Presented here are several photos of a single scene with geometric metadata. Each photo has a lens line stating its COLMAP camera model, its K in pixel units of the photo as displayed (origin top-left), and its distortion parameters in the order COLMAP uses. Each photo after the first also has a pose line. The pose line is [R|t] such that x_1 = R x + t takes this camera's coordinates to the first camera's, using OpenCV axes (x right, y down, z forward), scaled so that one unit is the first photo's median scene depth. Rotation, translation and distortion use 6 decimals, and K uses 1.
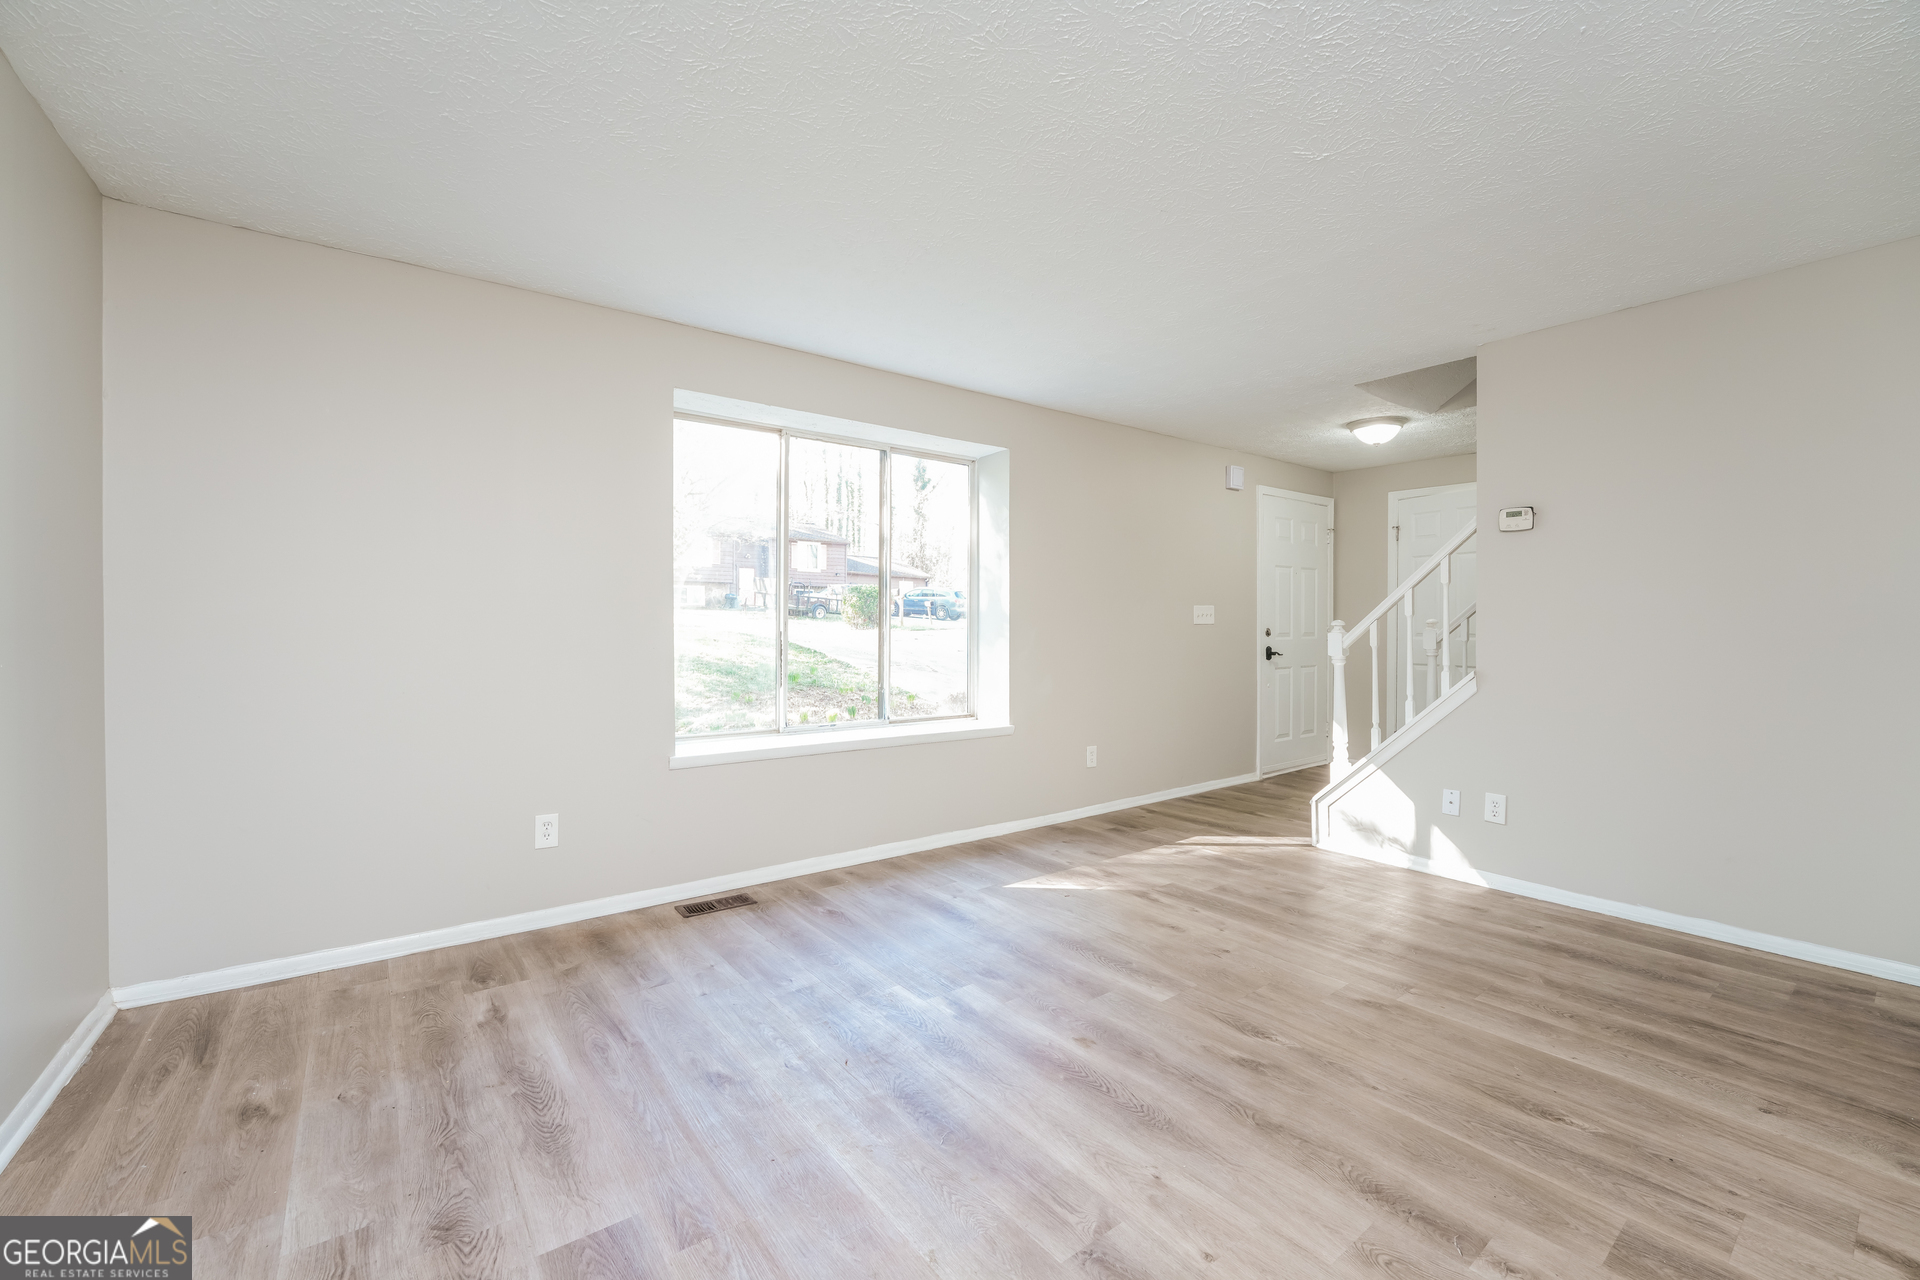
lens RADIAL K [[779.7, 0, 960.9], [0, 779.7, 642.3], [0, 0, 1]] dist [-0.048705, 0.008448]
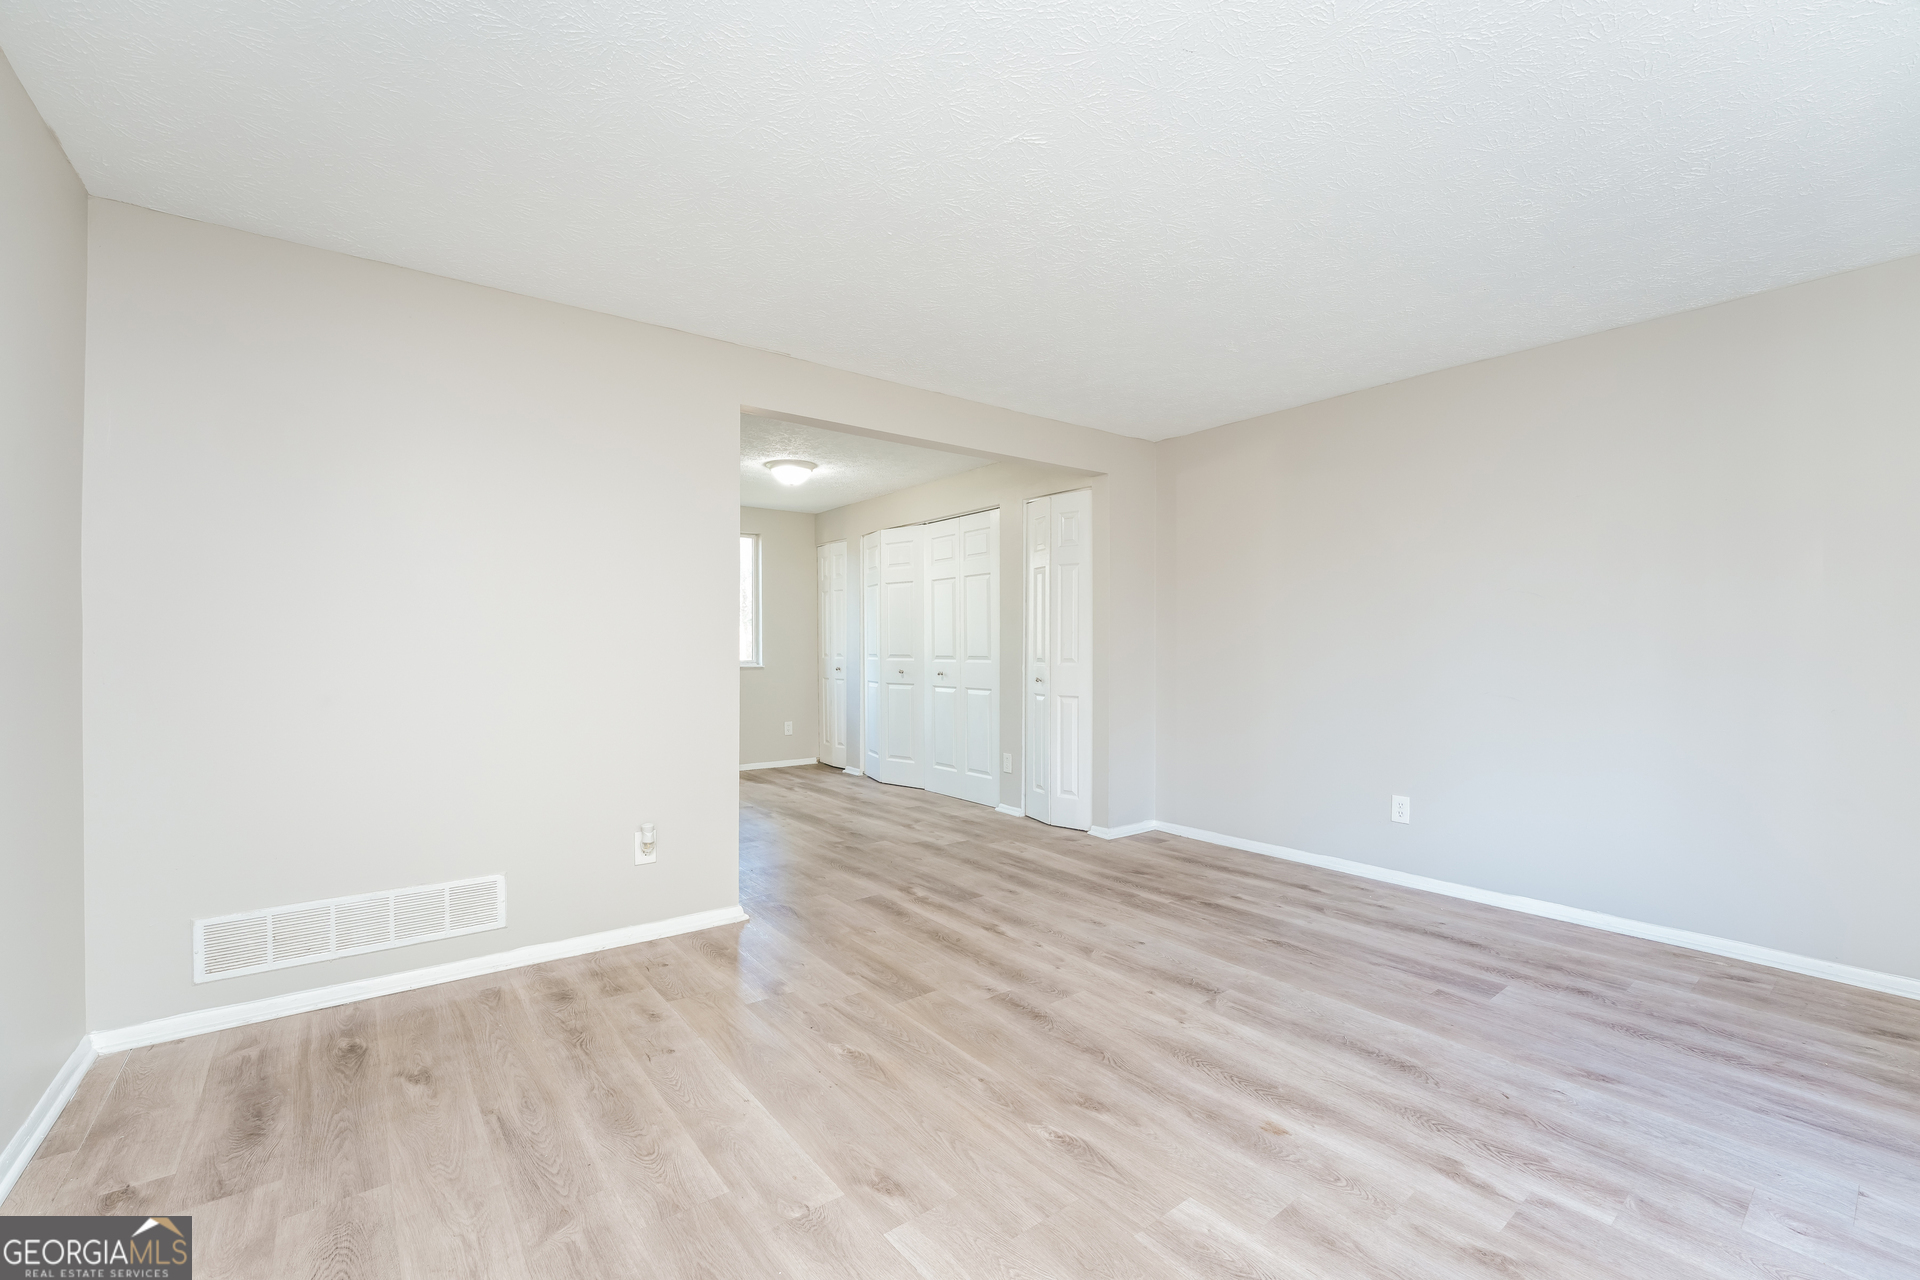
lens RADIAL K [[779.7, 0, 960.9], [0, 779.7, 642.3], [0, 0, 1]] dist [-0.048705, 0.008448]
pose [[-0.999954, 0.002357, -0.009325, 0.560018], [0.002171, 0.999799, 0.019933, -0.046562], [0.009370, 0.019912, -0.999758, 1.983586]]
